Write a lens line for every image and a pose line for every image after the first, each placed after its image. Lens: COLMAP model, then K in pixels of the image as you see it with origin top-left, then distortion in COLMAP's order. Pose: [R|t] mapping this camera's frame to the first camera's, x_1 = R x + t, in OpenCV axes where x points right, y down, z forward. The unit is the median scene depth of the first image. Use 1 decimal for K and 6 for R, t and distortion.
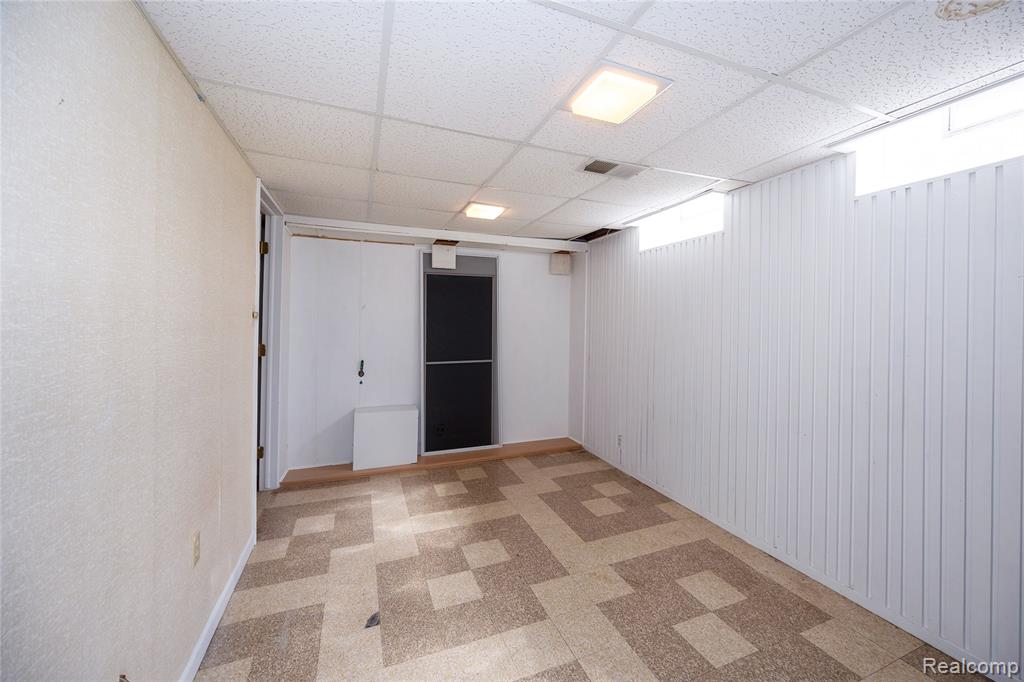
lens RADIAL K [[396.5, 0, 519.9], [0, 396.5, 322.4], [0, 0, 1]] dist [-0.000132, -0.000052]
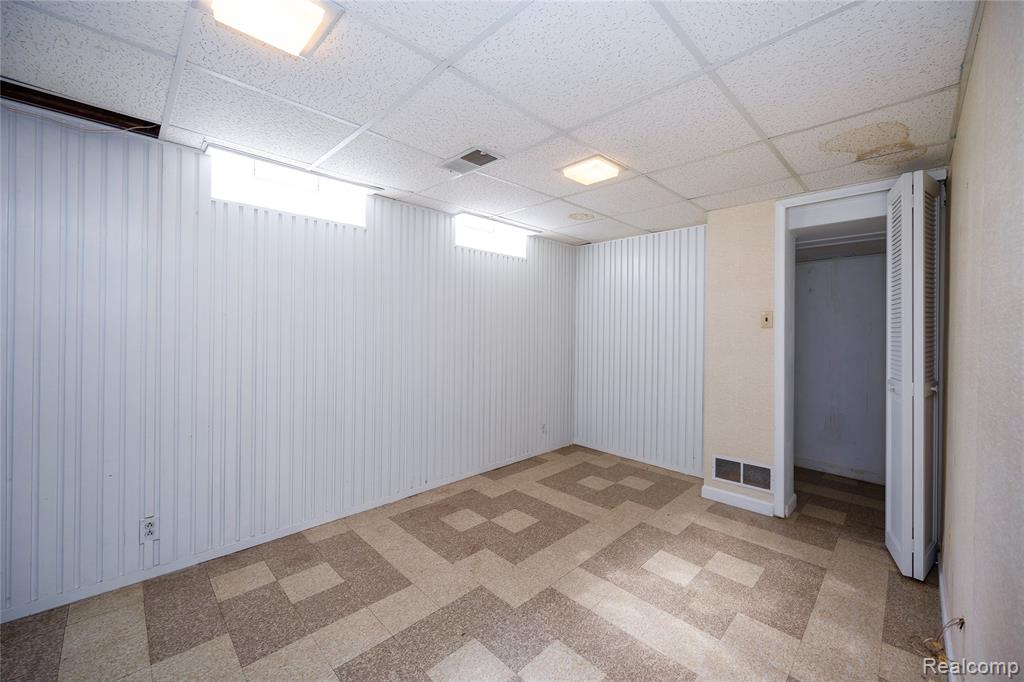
lens RADIAL K [[396.5, 0, 514.3], [0, 396.5, 334.7], [0, 0, 1]] dist [-0.000132, -0.000052]
pose [[-0.383227, -0.023281, 0.923361, -0.691397], [-0.017507, 0.999686, 0.017940, 0.026826], [-0.923488, -0.009291, -0.383514, 1.188613]]
